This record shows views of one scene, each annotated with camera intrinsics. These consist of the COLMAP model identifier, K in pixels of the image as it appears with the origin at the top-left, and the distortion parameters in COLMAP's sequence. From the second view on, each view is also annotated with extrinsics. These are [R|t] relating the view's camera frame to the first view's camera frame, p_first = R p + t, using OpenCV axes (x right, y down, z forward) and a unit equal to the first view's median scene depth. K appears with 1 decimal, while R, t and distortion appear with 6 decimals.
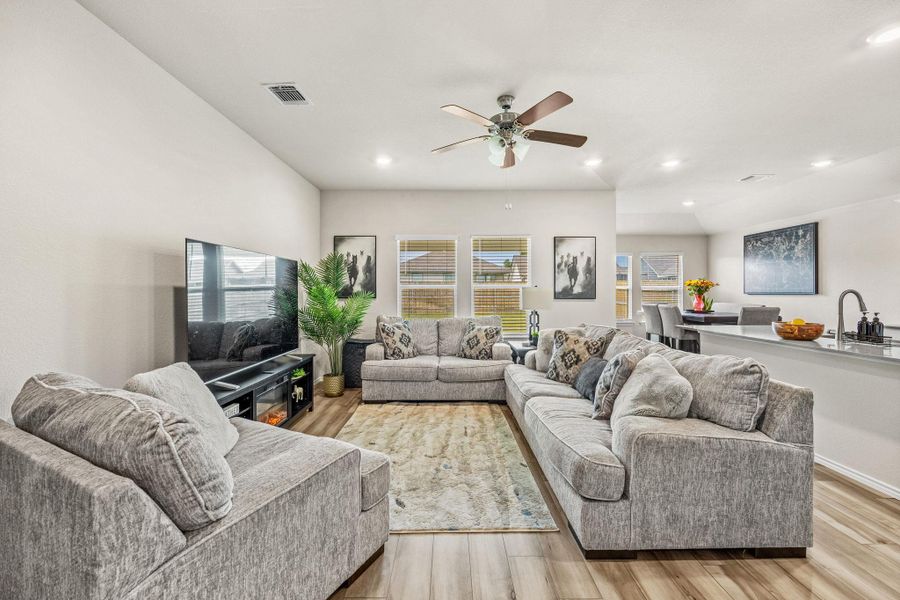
lens RADIAL K [[366.9, 0, 449.1], [0, 366.9, 292.5], [0, 0, 1]] dist [0.001263, 0.000101]
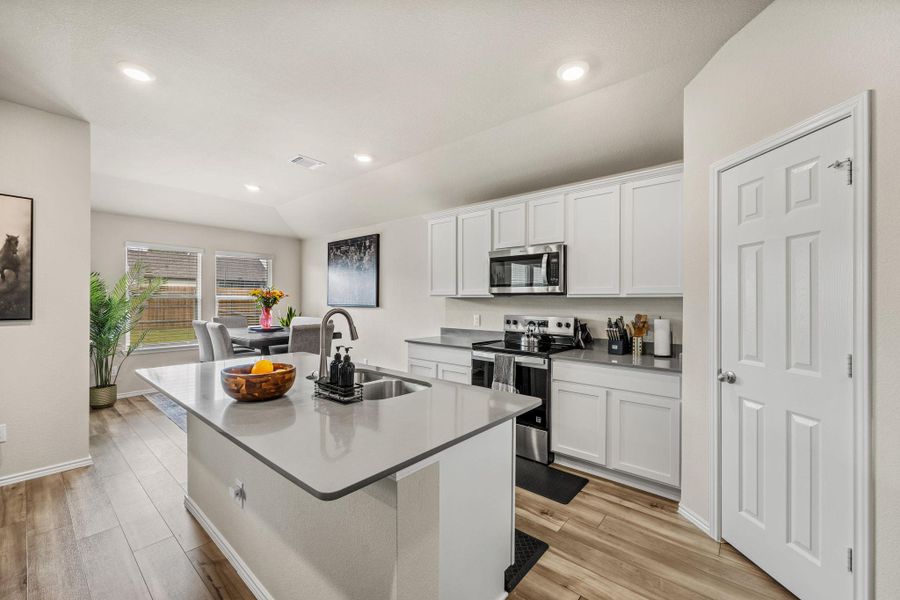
lens RADIAL K [[354.9, 0, 450.0], [0, 354.9, 300.0], [0, 0, 1]] dist [-0.002136, -0.000194]
pose [[0.645009, 0.005846, 0.764153, 0.470869], [-0.005992, 0.999979, -0.002592, -0.014298], [-0.764152, -0.002907, 0.645030, 0.277959]]
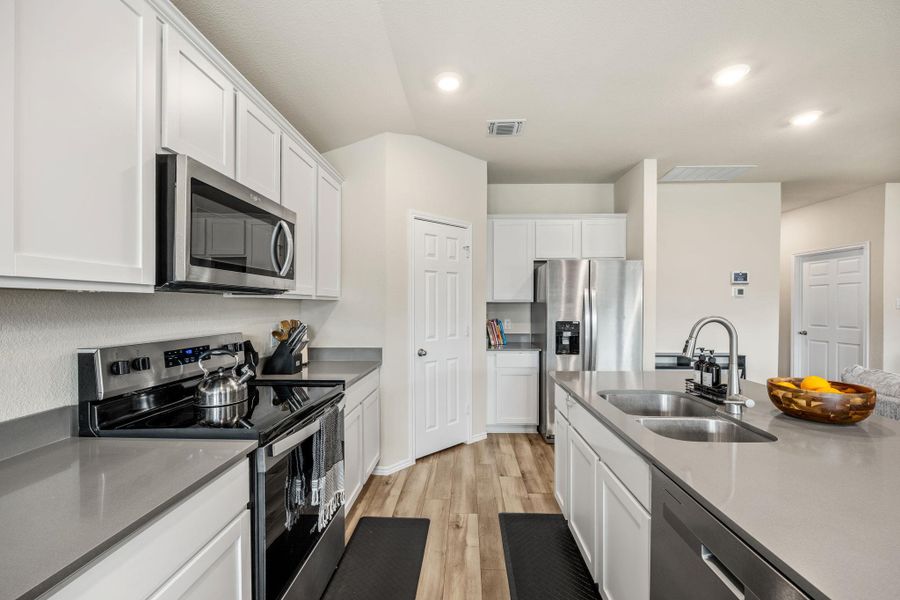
lens RADIAL K [[364.6, 0, 450.4], [0, 364.6, 303.9], [0, 0, 1]] dist [-0.001377, -0.000132]
pose [[-0.998906, -0.000556, 0.046769, 0.914870], [-0.000720, 0.999994, -0.003488, -0.014630], [-0.046767, -0.003518, -0.998900, 0.971055]]
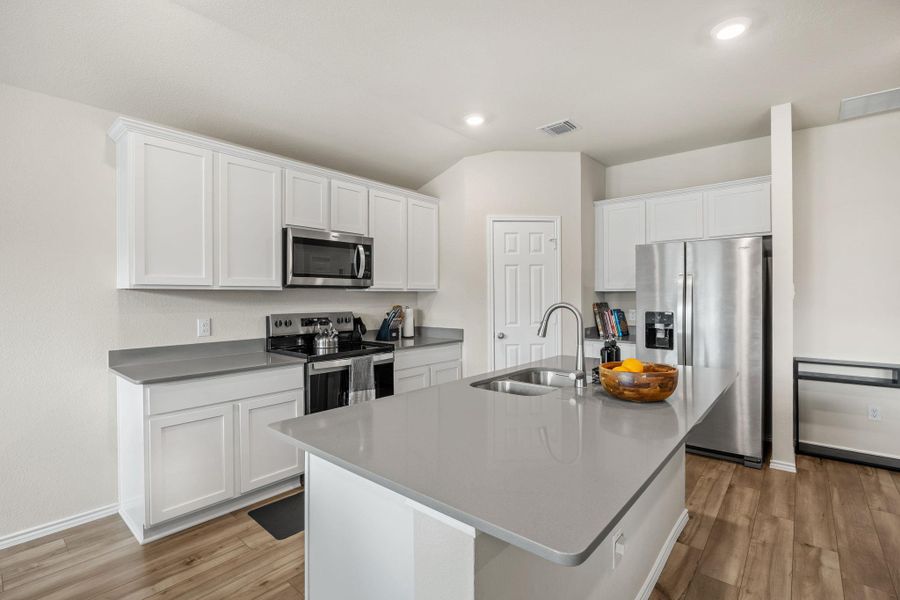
lens RADIAL K [[428.4, 0, 458.8], [0, 428.4, 294.6], [0, 0, 1]] dist [0.027895, 0.000182]
pose [[-0.762786, 0.004962, 0.646632, 0.473461], [0.003294, 0.999987, -0.003788, -0.012194], [-0.646642, -0.000760, -0.762793, 1.064073]]
